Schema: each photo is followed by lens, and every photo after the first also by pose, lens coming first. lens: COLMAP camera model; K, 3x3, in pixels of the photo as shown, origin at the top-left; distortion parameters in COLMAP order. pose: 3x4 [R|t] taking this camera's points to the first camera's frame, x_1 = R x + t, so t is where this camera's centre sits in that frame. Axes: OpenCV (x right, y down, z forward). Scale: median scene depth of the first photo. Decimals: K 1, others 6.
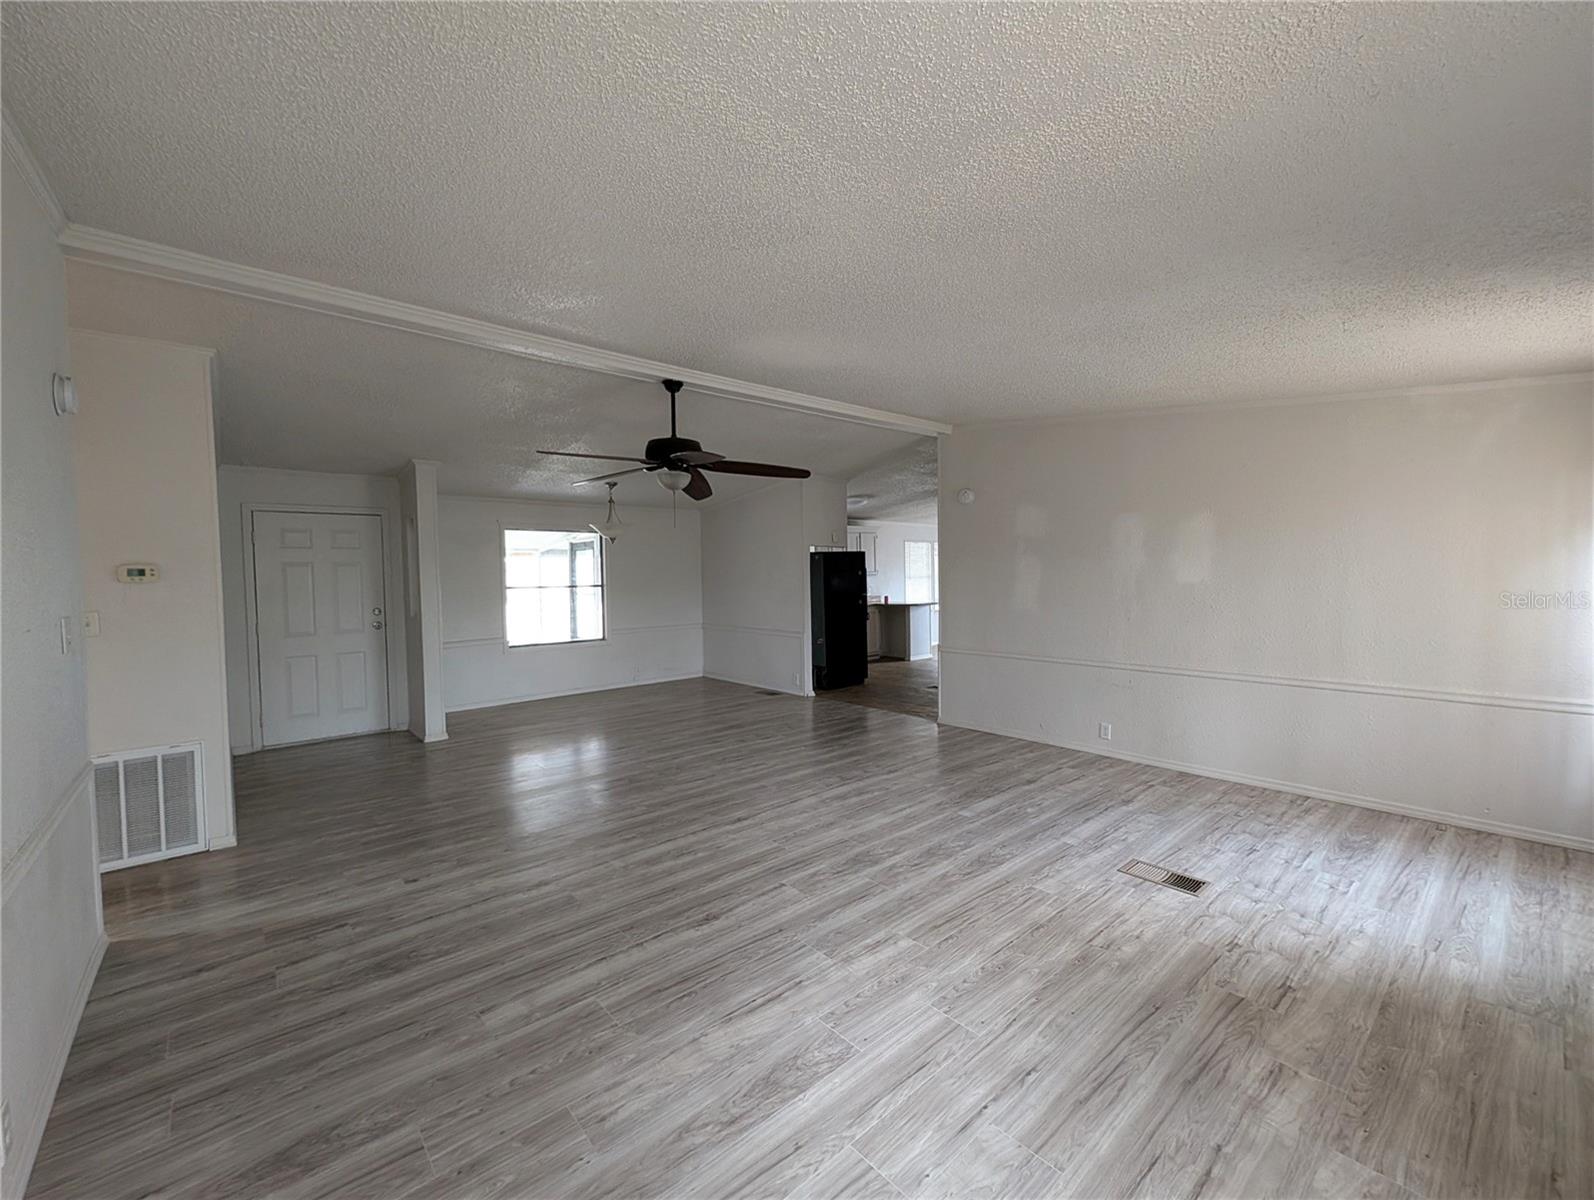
lens RADIAL K [[656.1, 0, 788.4], [0, 656.1, 607.7], [0, 0, 1]] dist [0.004637, -0.001222]
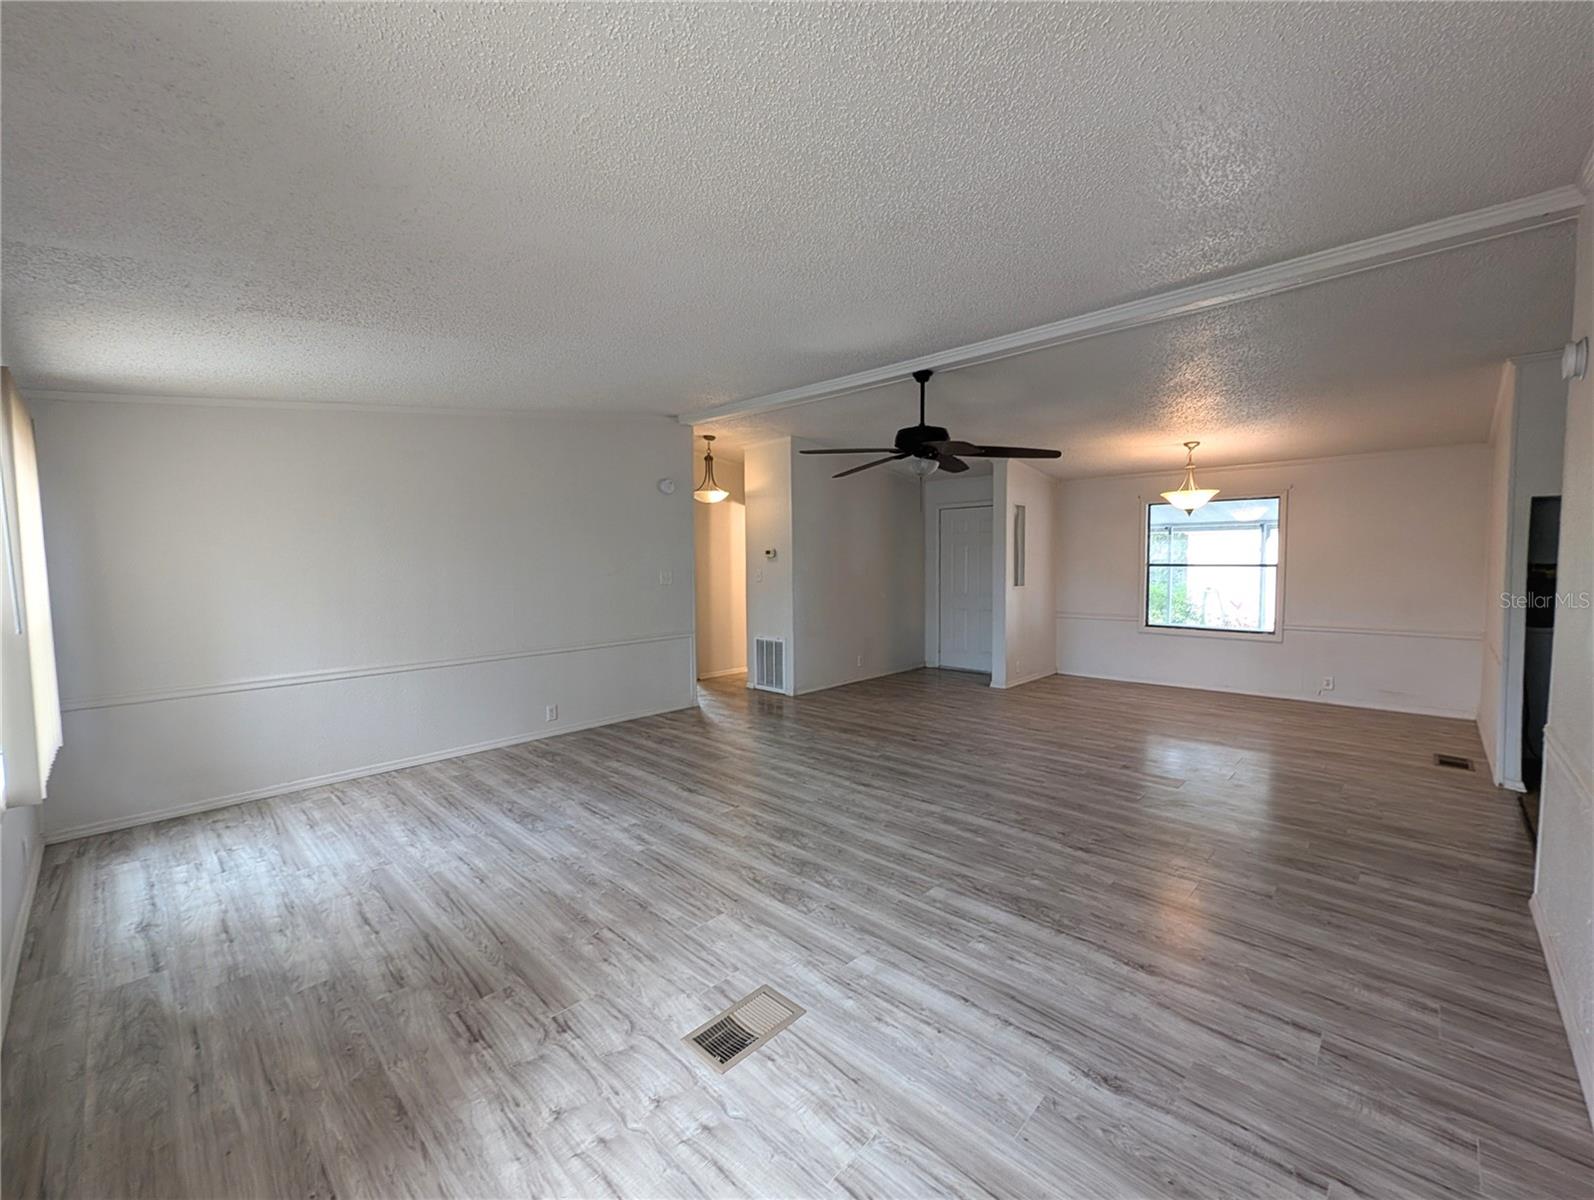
lens RADIAL K [[656.1, 0, 796.5], [0, 656.1, 590.9], [0, 0, 1]] dist [0.004637, -0.001222]
pose [[0.091195, 0.063742, -0.993791, 1.143248], [-0.044455, 0.997215, 0.059882, -0.061245], [0.994840, 0.038718, 0.093775, 0.925485]]
